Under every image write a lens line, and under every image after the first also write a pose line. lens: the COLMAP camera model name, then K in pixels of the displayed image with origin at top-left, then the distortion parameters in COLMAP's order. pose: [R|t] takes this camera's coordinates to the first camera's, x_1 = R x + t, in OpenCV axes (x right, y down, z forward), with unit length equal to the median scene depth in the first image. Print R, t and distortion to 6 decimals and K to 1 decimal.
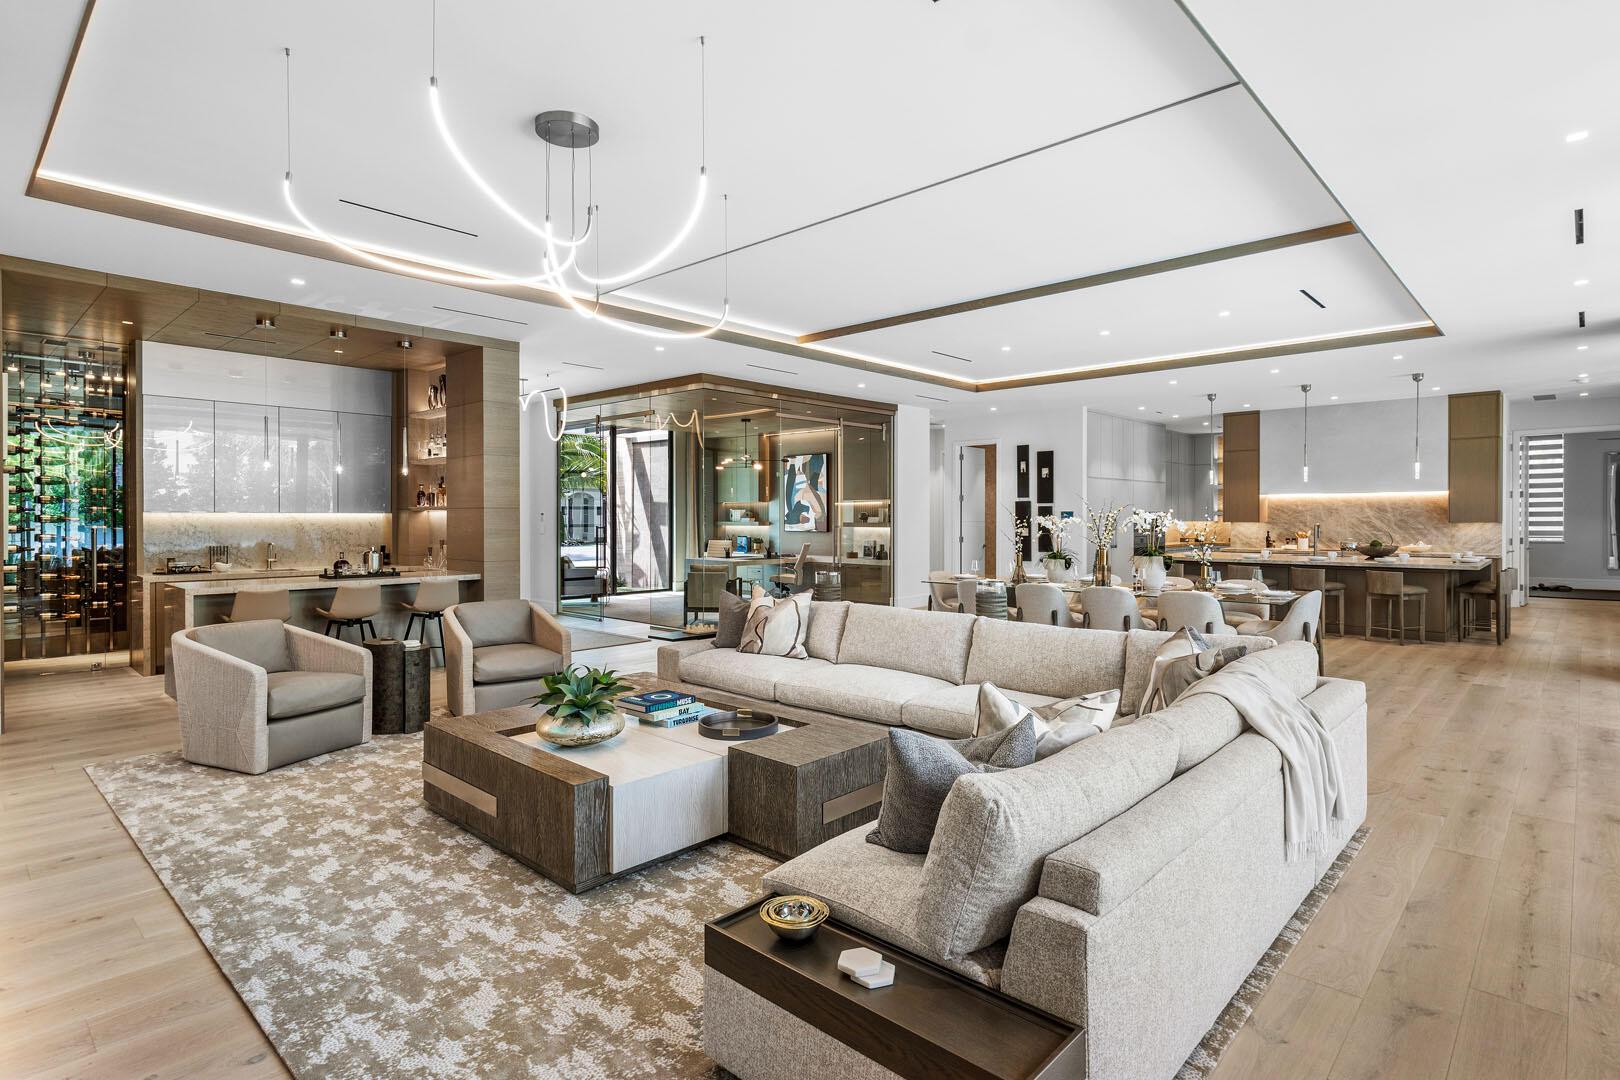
lens RADIAL K [[819.3, 0, 807.4], [0, 819.3, 509.7], [0, 0, 1]] dist [0.003077, 0.000508]
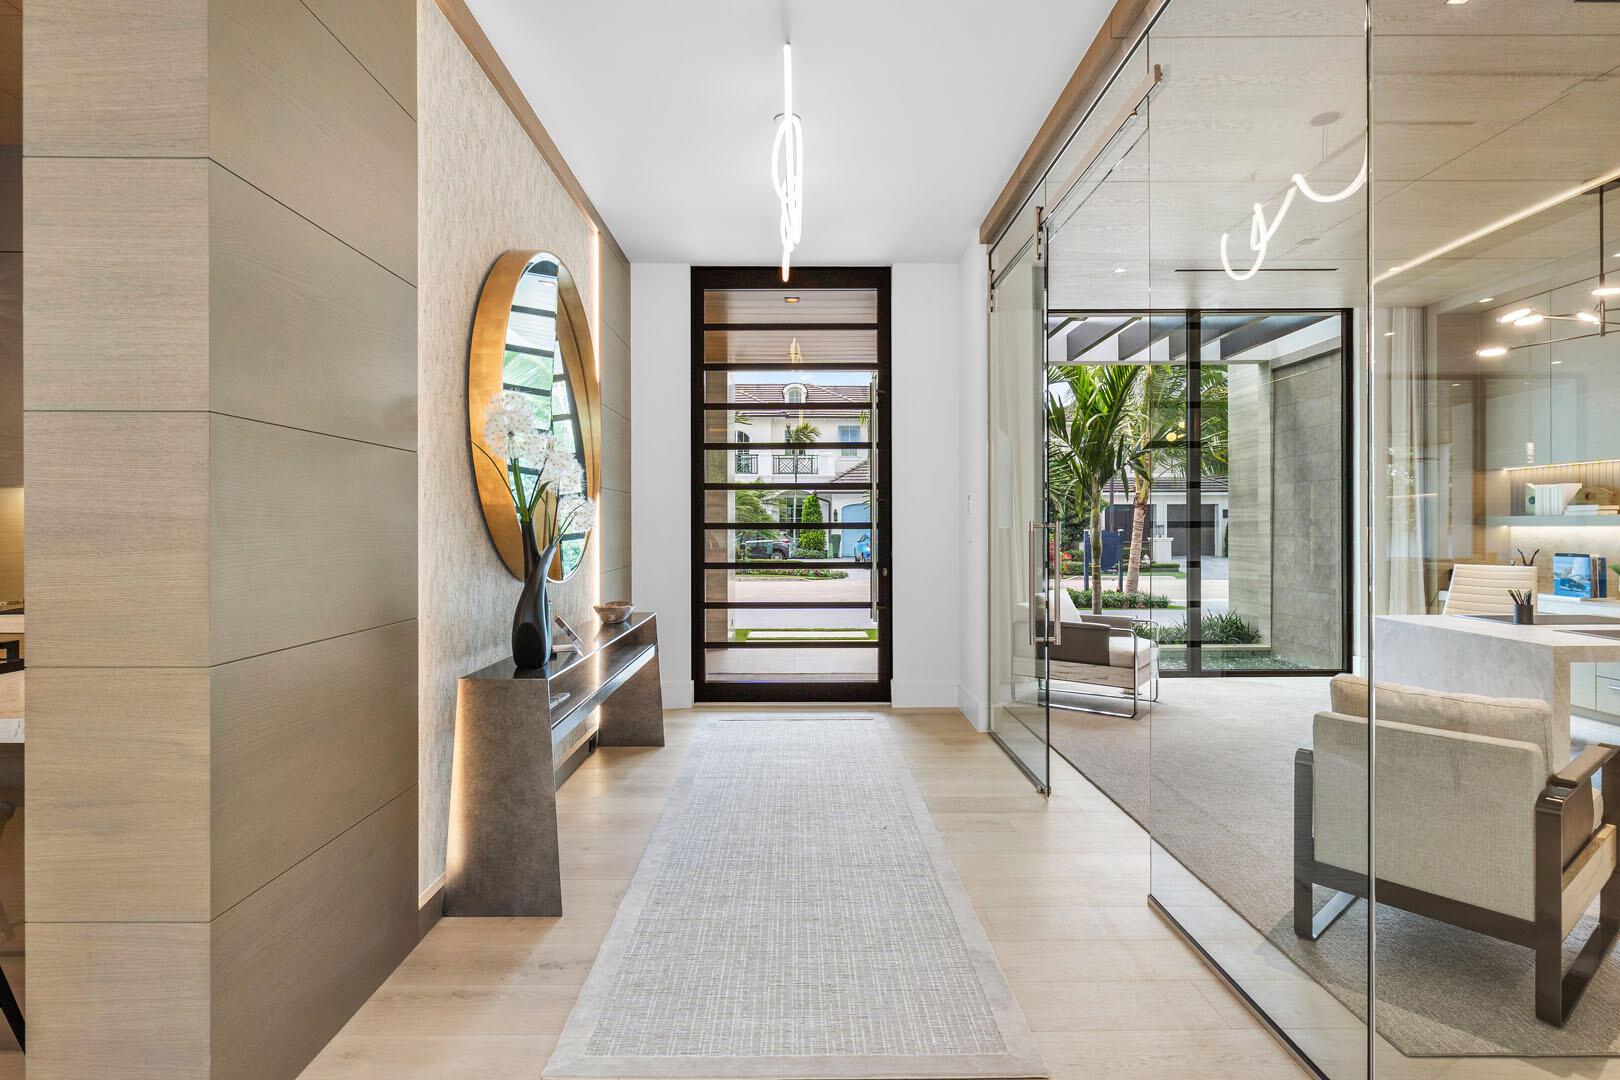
lens RADIAL K [[817.1, 0, 808.8], [0, 817.1, 526.2], [0, 0, 1]] dist [0.001021, 0.000371]
pose [[0.696155, -0.003008, -0.717886, -0.084270], [0.009866, 0.999937, 0.005377, 0.021975], [0.717824, -0.010826, 0.696140, 0.773782]]
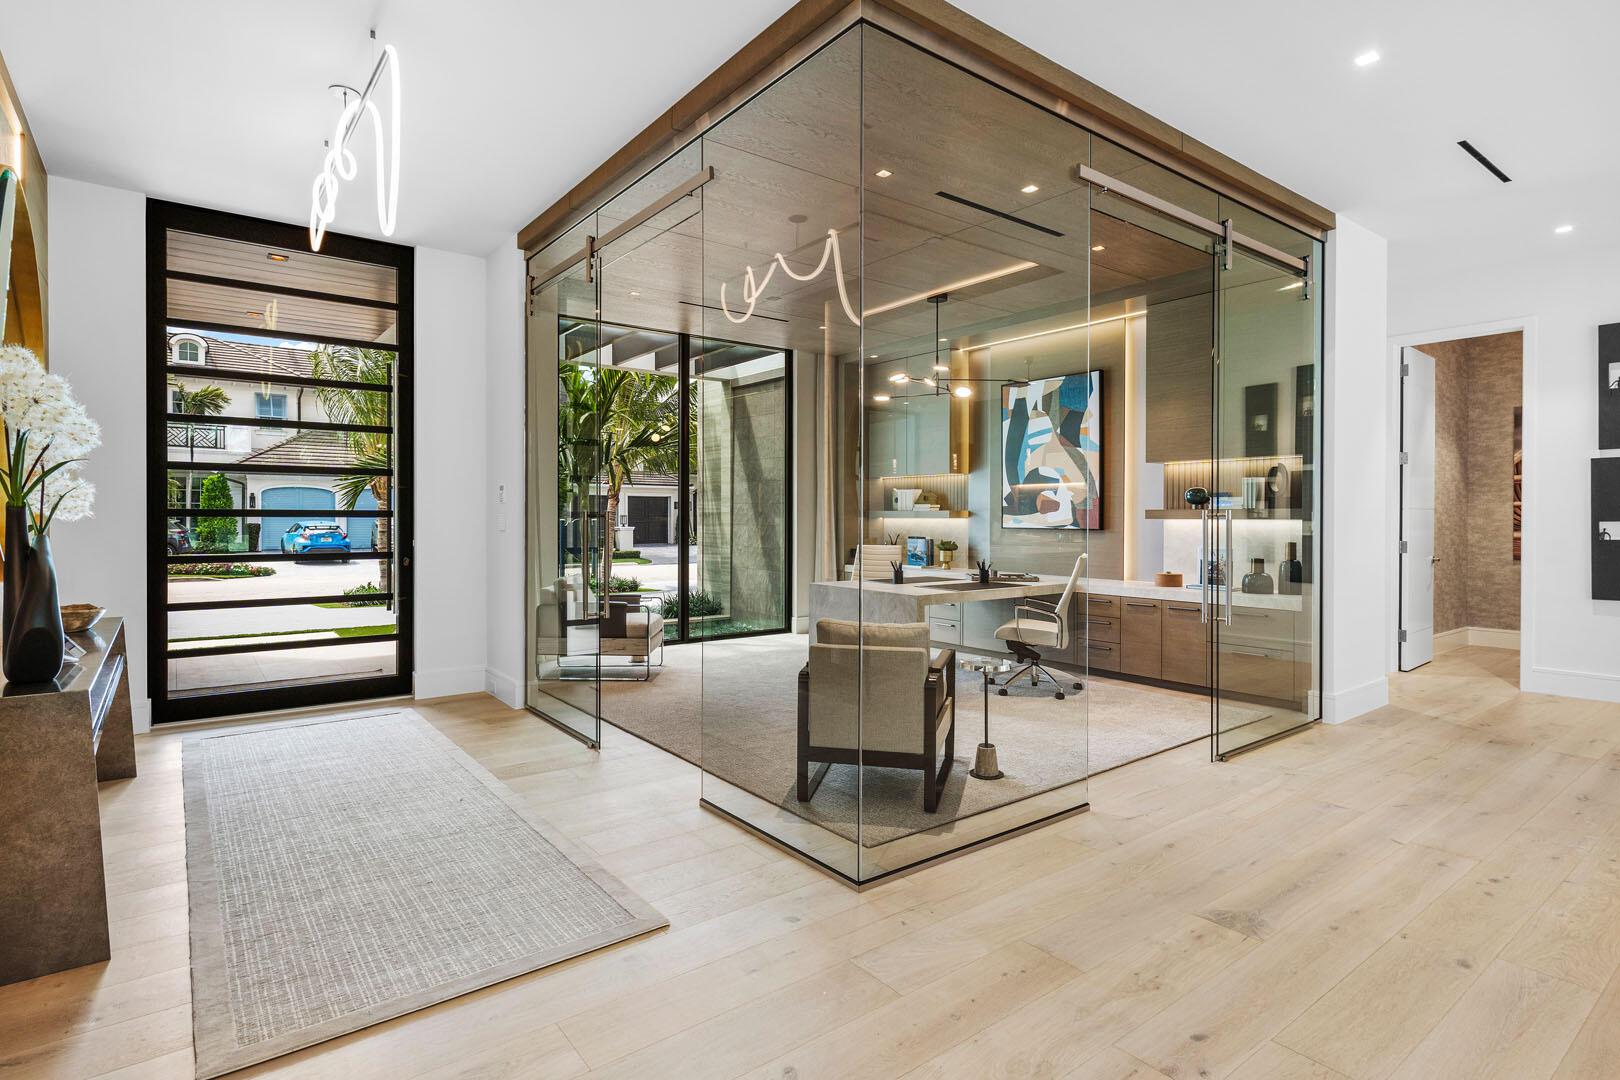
lens RADIAL K [[818.9, 0, 814.2], [0, 818.9, 515.3], [0, 0, 1]] dist [0.016580, -0.000363]
pose [[0.987961, 0.003496, -0.154664, -0.097728], [-0.002339, 0.999968, 0.007661, 0.021072], [0.154686, -0.007207, 0.987937, 0.698277]]
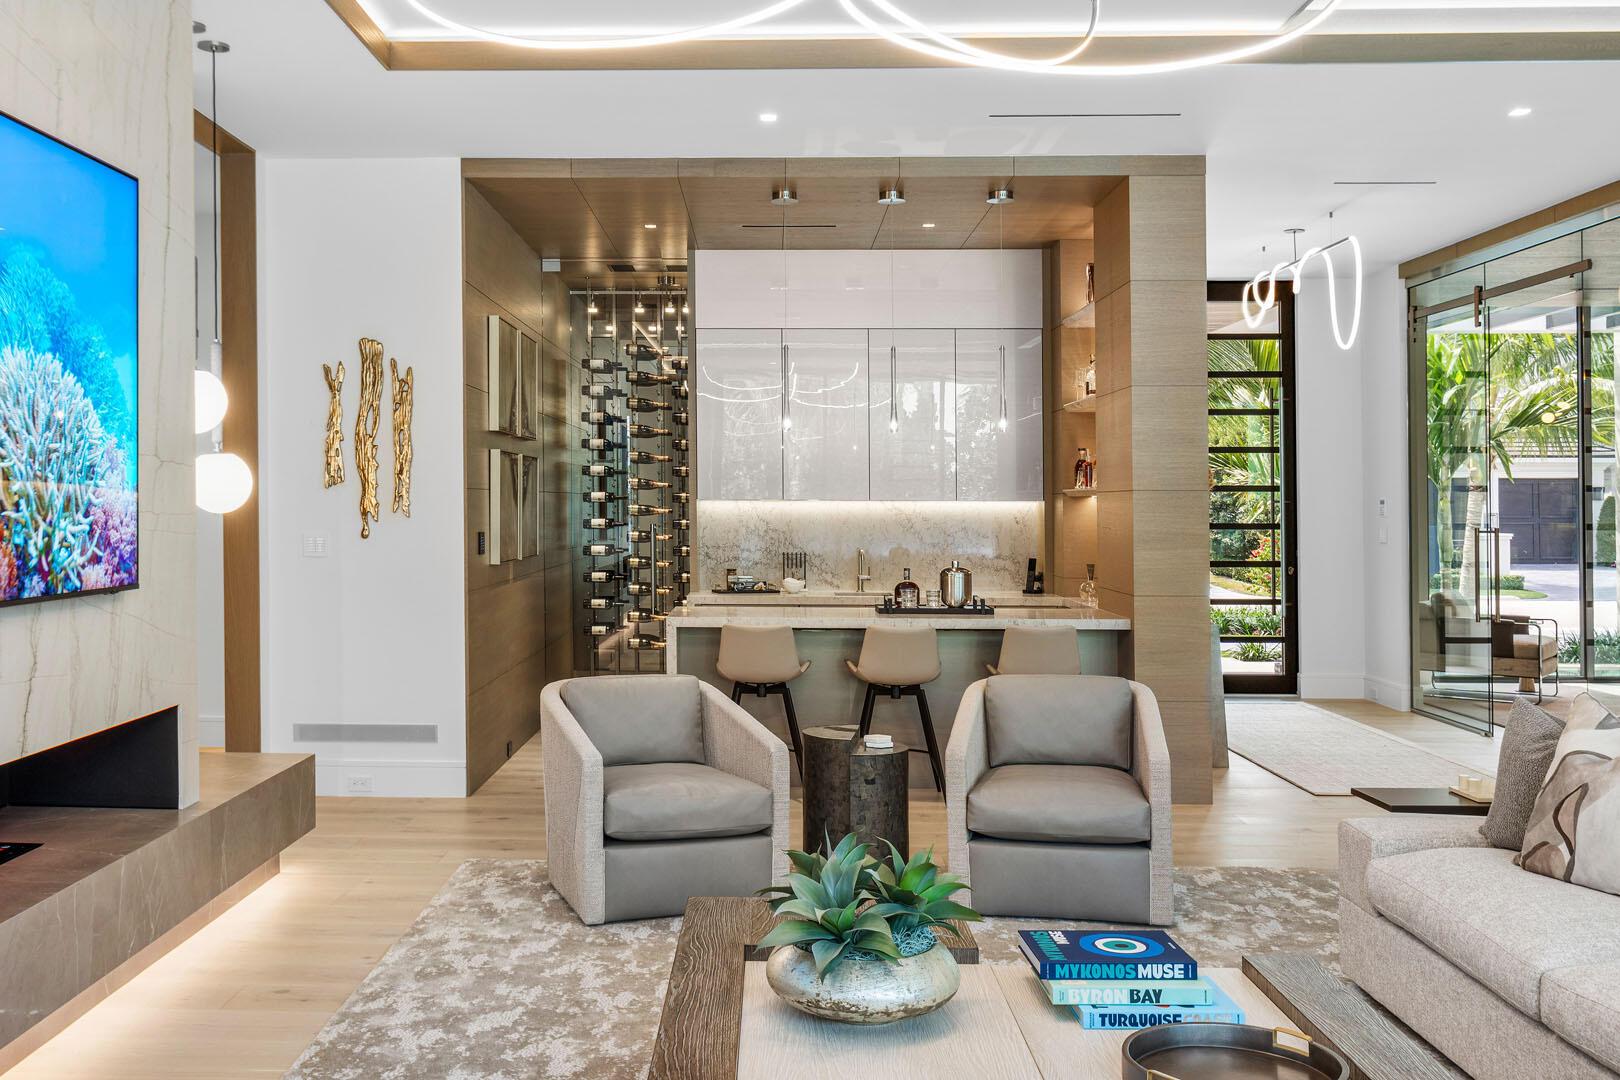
lens RADIAL K [[1494.0, 0, 719.2], [0, 1494.0, 484.6], [0, 0, 1]] dist [-0.009479, -0.004516]
pose [[0.654378, -0.010419, -0.756096, 0.106515], [0.005461, 0.999944, -0.009053, 0.000937], [0.756148, 0.001795, 0.654398, 0.147451]]
